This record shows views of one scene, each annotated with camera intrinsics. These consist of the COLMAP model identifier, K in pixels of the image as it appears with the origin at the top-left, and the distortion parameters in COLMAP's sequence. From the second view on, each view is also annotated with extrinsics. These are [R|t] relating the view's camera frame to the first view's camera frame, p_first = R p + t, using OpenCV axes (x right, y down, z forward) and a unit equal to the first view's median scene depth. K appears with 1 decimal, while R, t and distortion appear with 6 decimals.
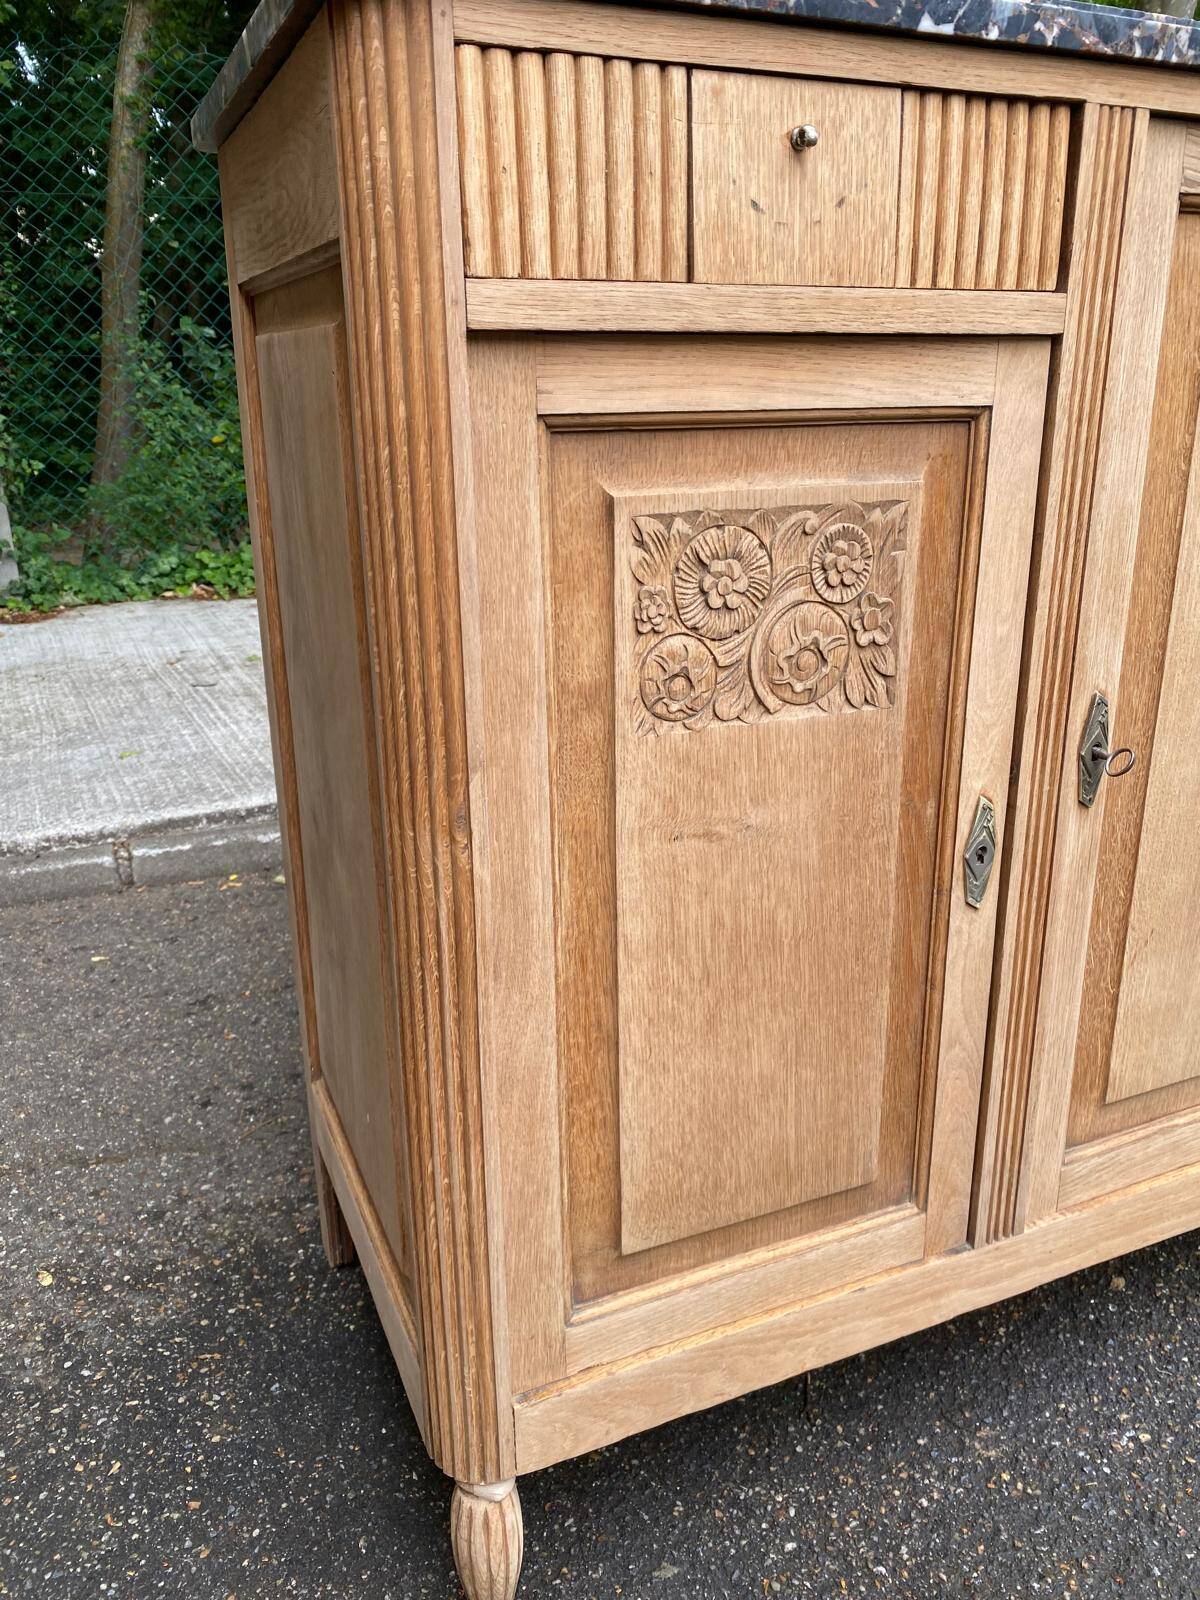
lens RADIAL K [[1231.5, 0, 616.0], [0, 1231.5, 778.3], [0, 0, 1]] dist [0.017469, -0.018916]
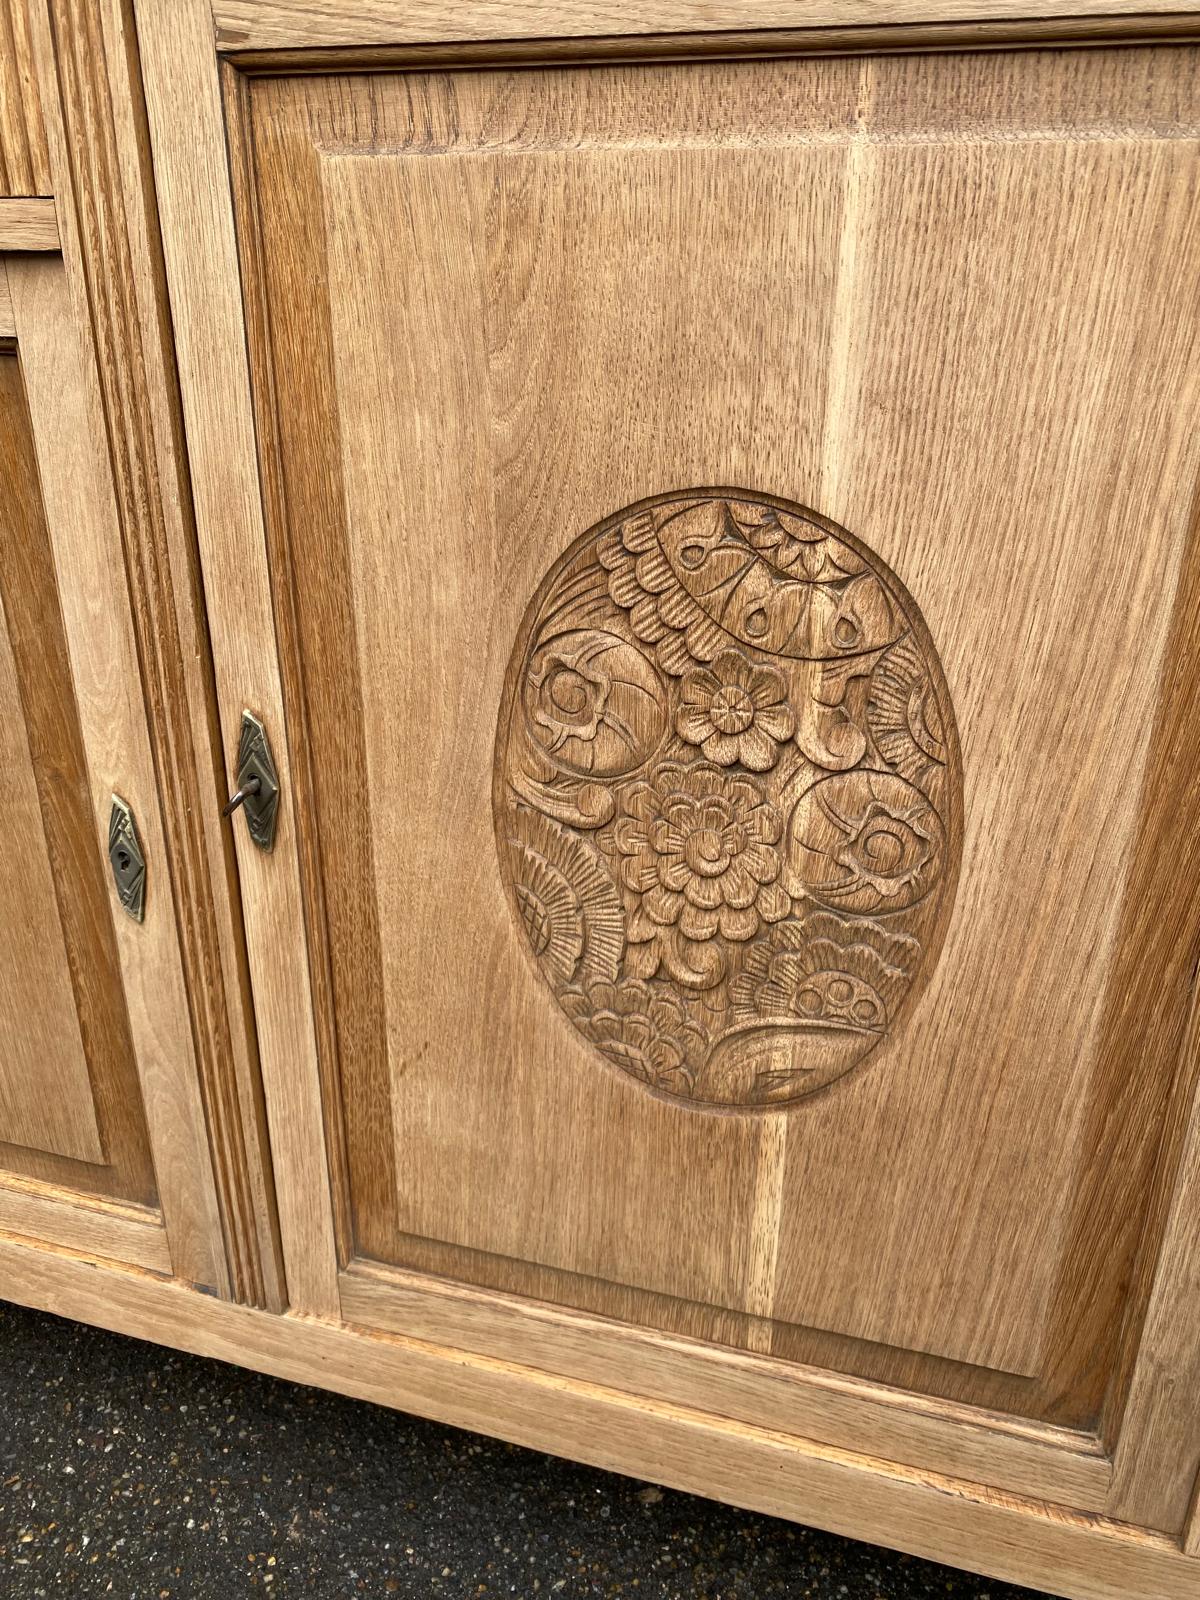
lens RADIAL K [[1231.5, 0, 611.0], [0, 1231.5, 772.2], [0, 0, 1]] dist [0.017469, -0.018916]
pose [[0.756950, 0.260857, -0.599149, 0.977566], [-0.217802, 0.965155, 0.145043, -0.183836], [0.616107, 0.020706, 0.787390, 0.482701]]
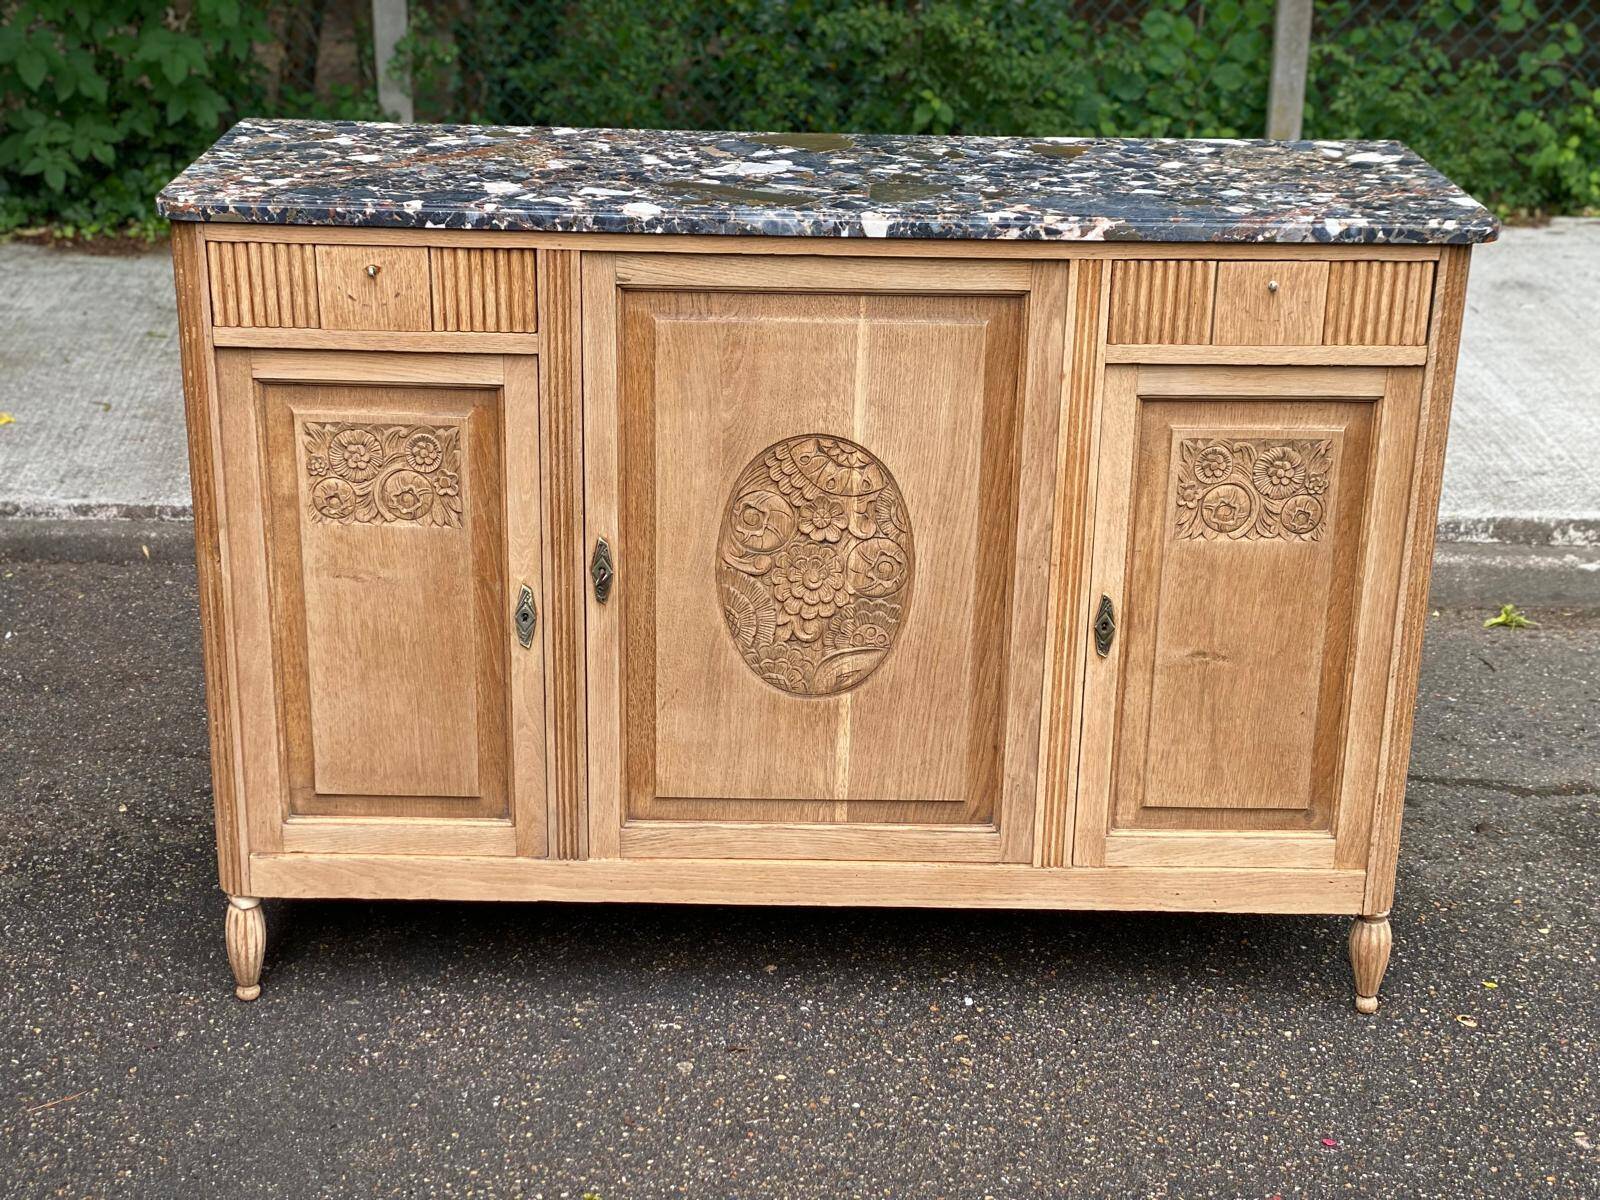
lens RADIAL K [[2412.6, 0, 802.7], [0, 2412.6, 577.5], [0, 0, 1]] dist [0.119902, 0.000000]
pose [[0.917727, 0.169255, -0.359347, 1.760740], [-0.151908, 0.985453, 0.076202, -0.297293], [0.367017, -0.015345, 0.930088, -1.938956]]
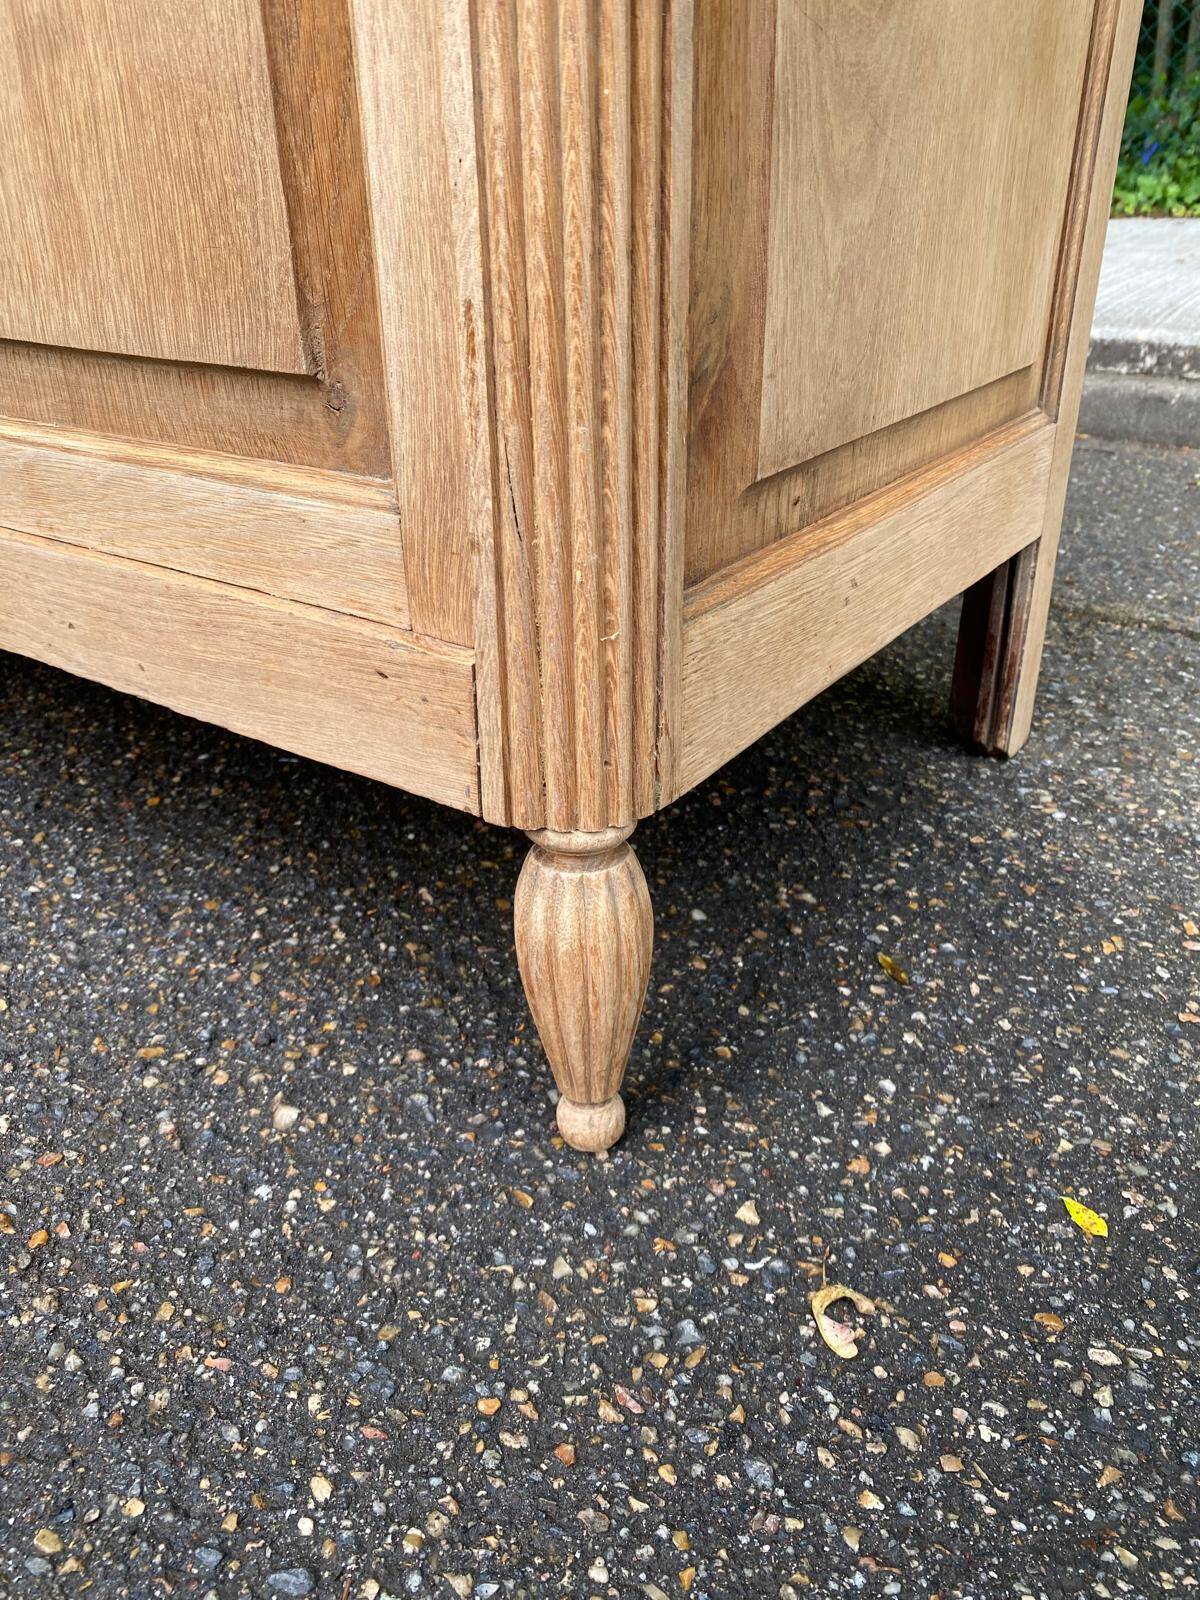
lens RADIAL K [[1231.5, 0, 612.9], [0, 1231.5, 783.0], [0, 0, 1]] dist [0.017469, -0.018916]
pose [[0.514288, 0.401387, -0.757889, 1.714108], [-0.256317, 0.915262, 0.310802, 0.133548], [0.818419, 0.034418, 0.573590, 1.259892]]
